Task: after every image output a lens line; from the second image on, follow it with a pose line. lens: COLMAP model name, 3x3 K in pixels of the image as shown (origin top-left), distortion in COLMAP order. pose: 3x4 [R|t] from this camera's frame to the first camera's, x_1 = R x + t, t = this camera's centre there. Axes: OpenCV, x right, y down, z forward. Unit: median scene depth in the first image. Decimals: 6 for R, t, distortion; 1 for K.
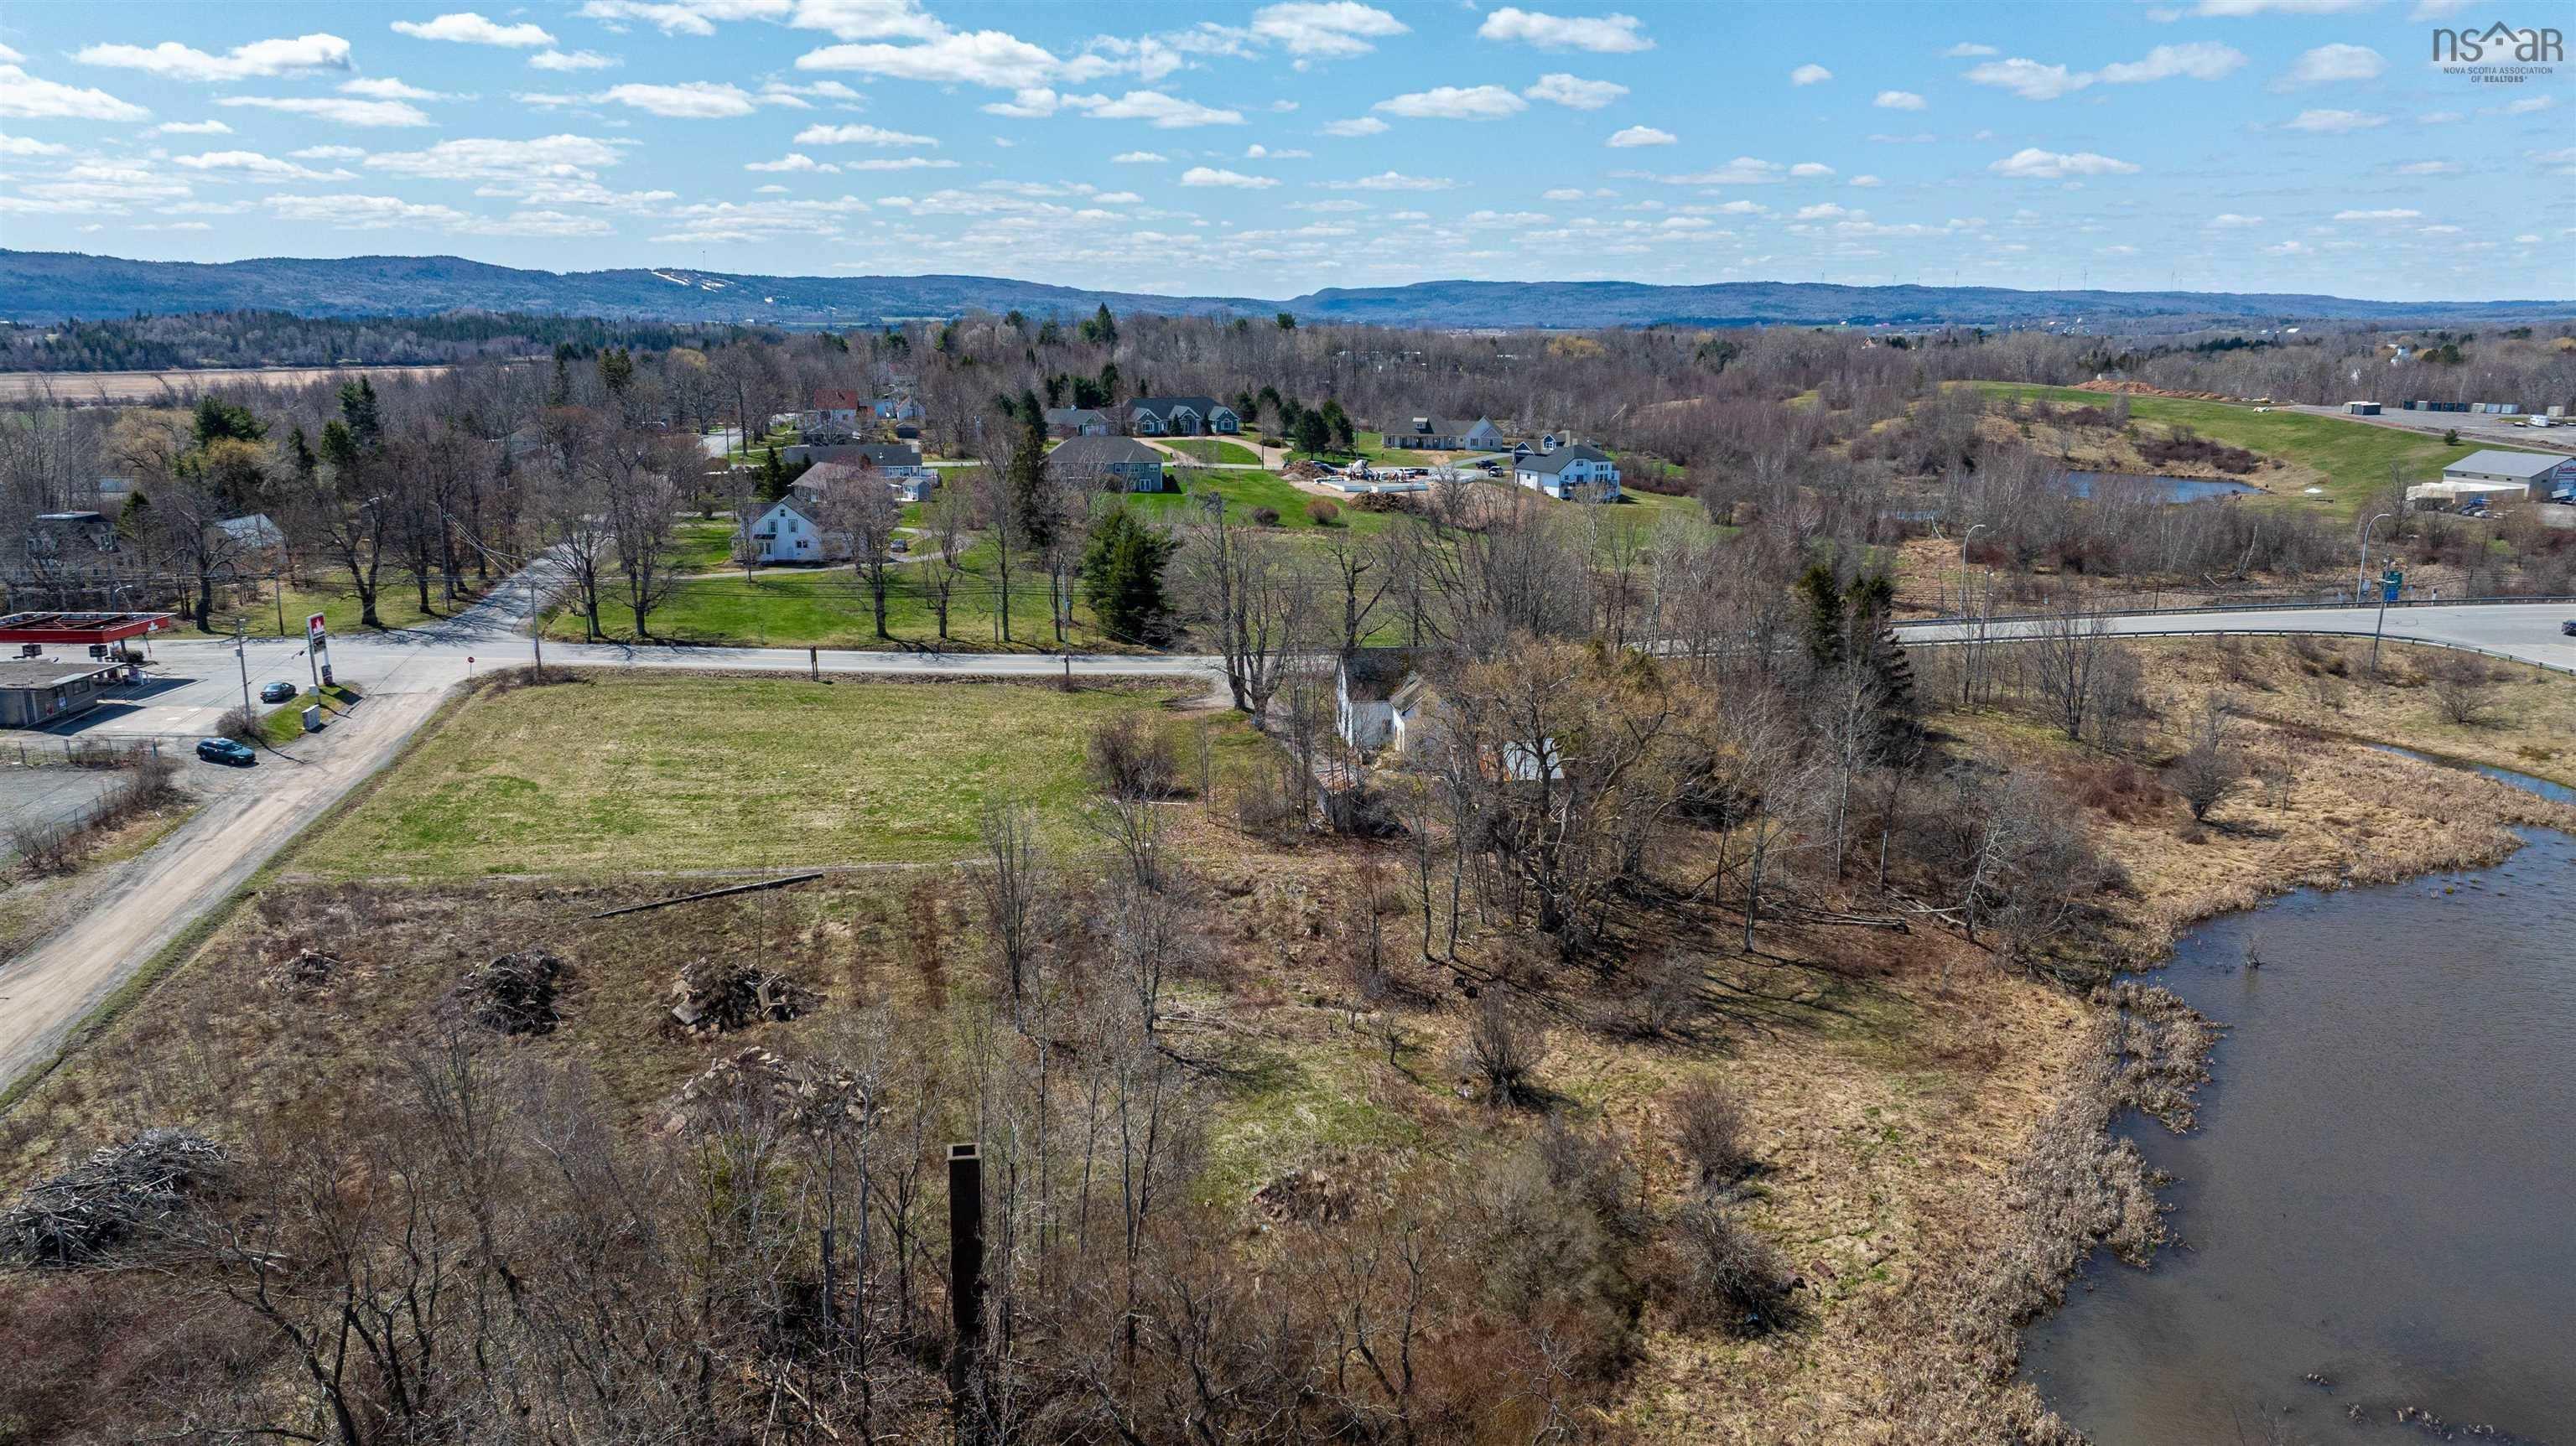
lens RADIAL K [[1810.5, 0, 1288.0], [0, 1810.5, 723.0], [0, 0, 1]] dist [-0.020175, -0.005018]
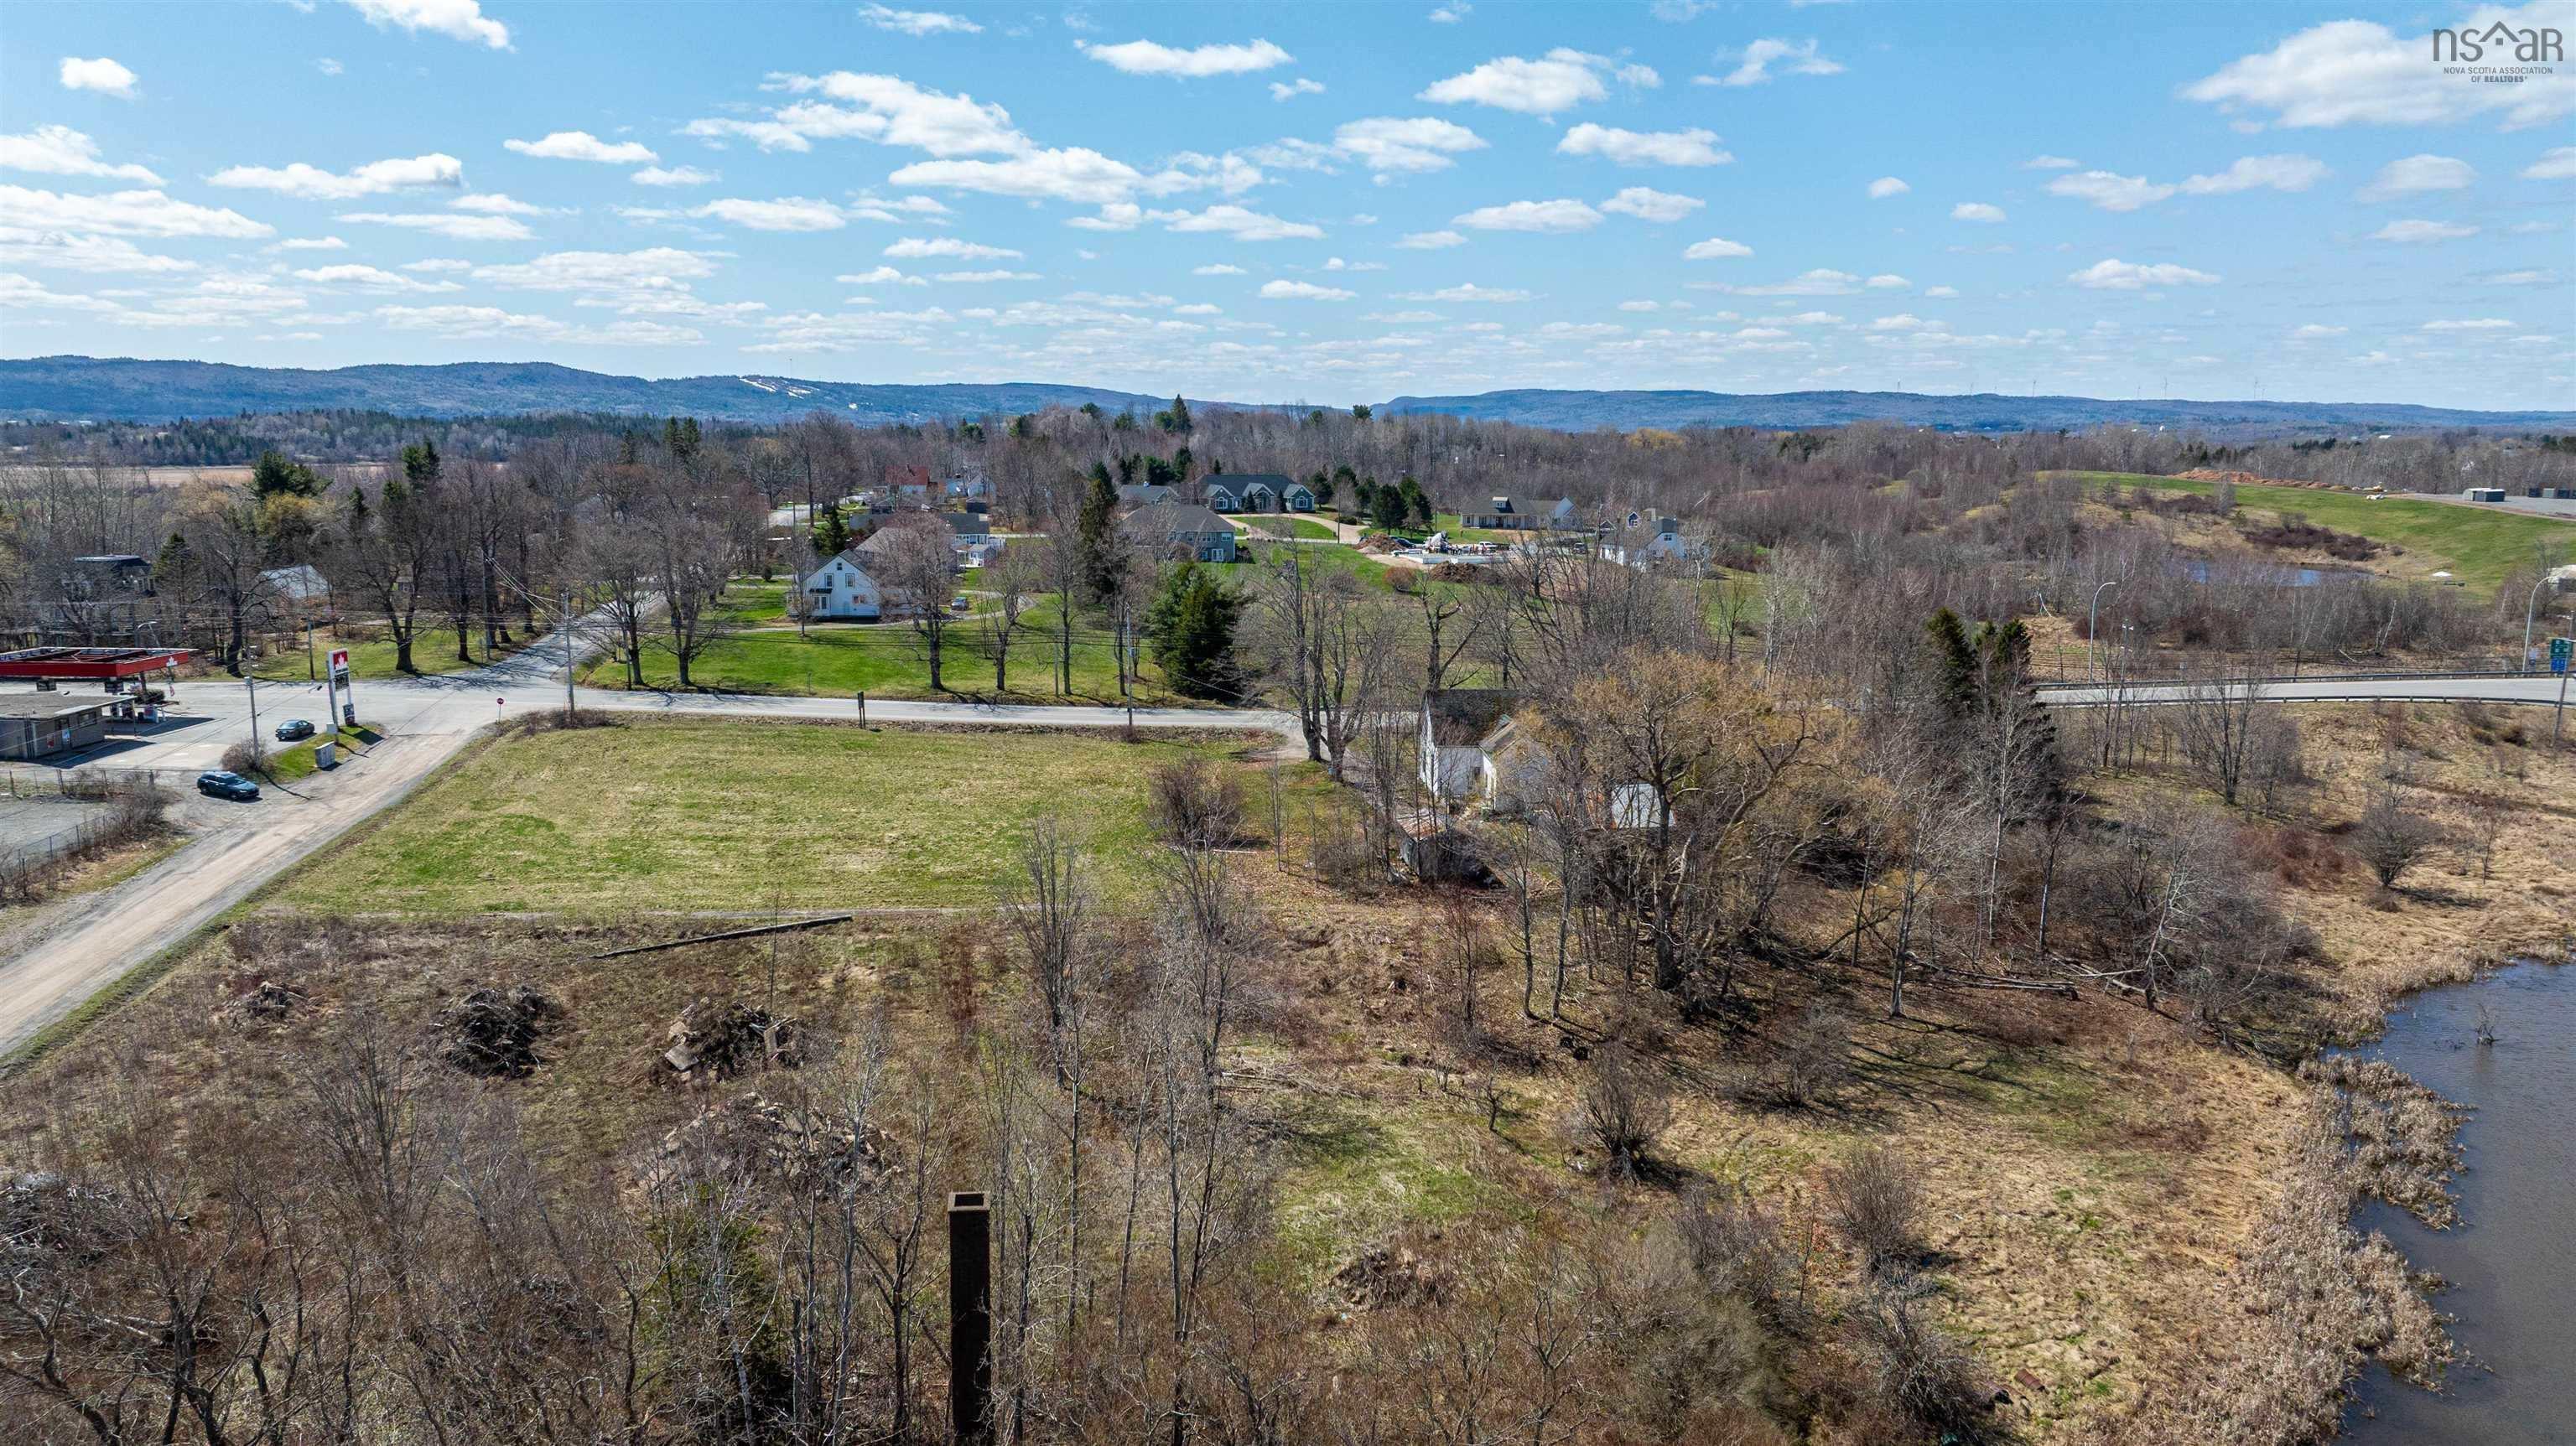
lens RADIAL K [[1811.1, 0, 1288.0], [0, 1811.1, 723.0], [0, 0, 1]] dist [-0.023893, 0.005595]
pose [[0.999177, 0.008574, -0.039645, -0.004555], [-0.010864, 0.998262, -0.057914, 0.032330], [0.039080, 0.058298, 0.997534, 0.091084]]
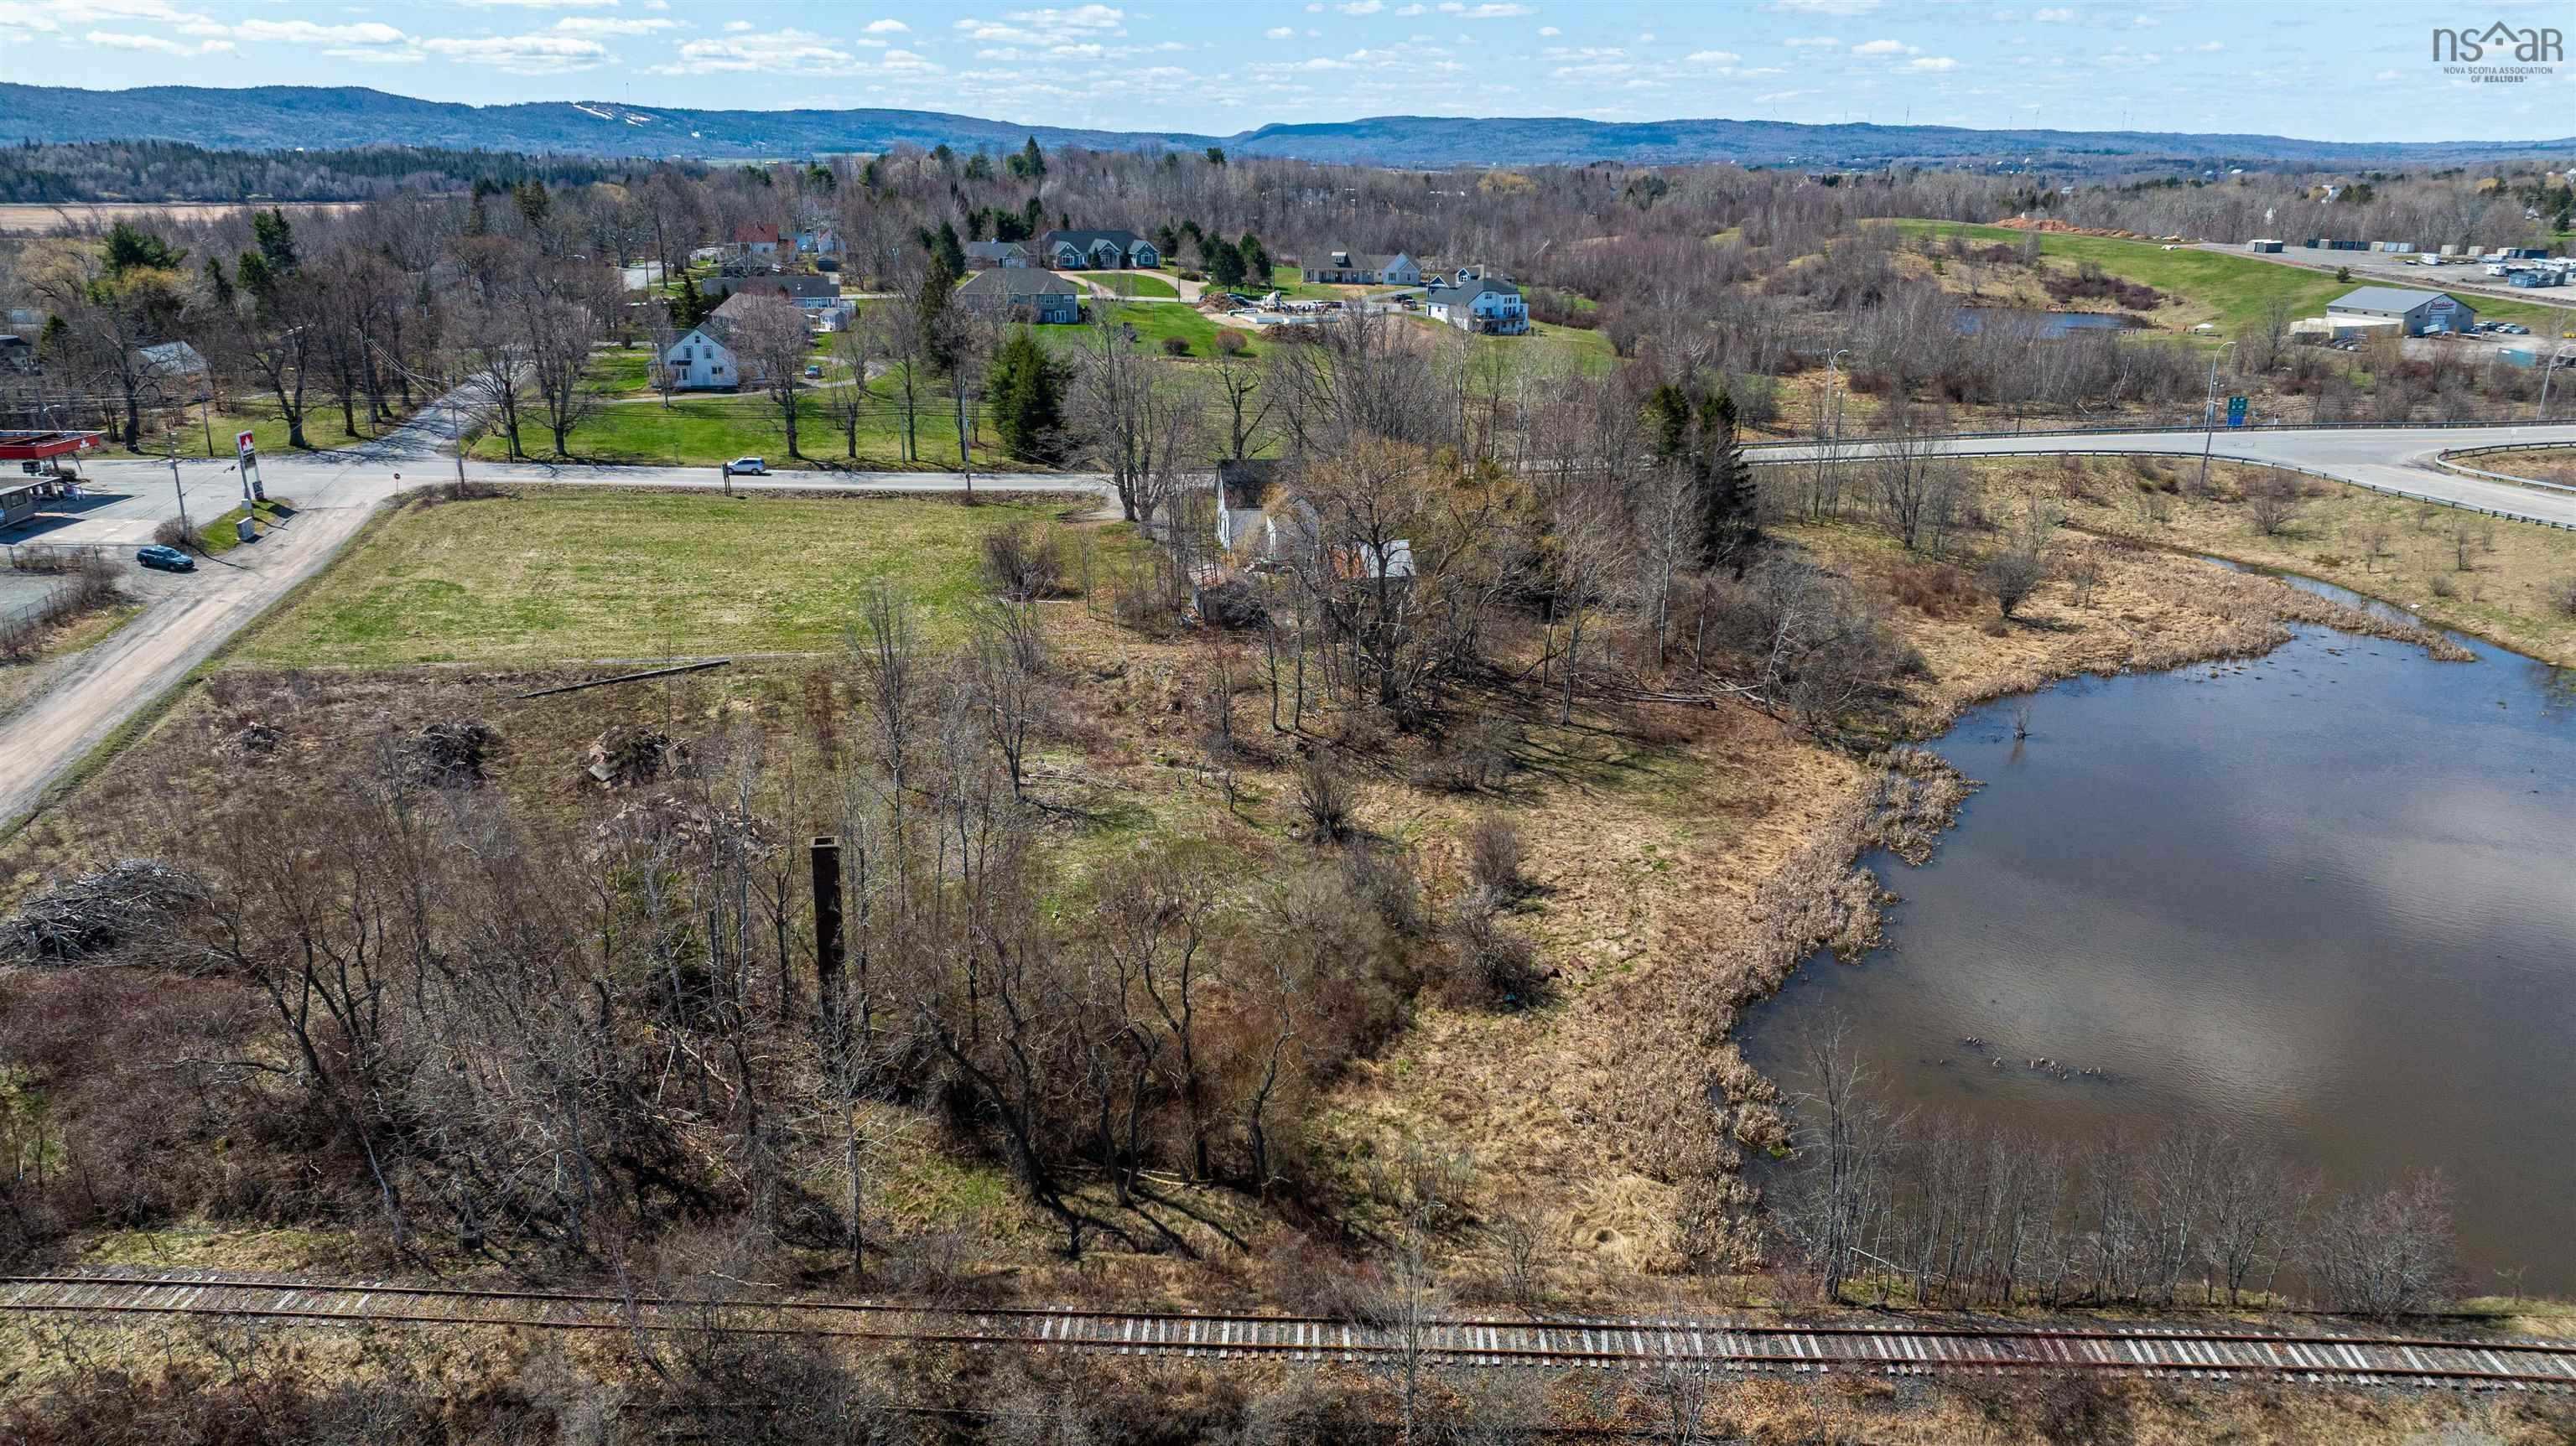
lens RADIAL K [[1810.5, 0, 1288.0], [0, 1810.5, 723.0], [0, 0, 1]] dist [-0.020175, -0.005018]
pose [[0.999558, -0.005737, 0.029164, 0.041792], [0.003262, 0.996443, 0.084212, 0.026313], [-0.029544, -0.084079, 0.996021, -0.087618]]
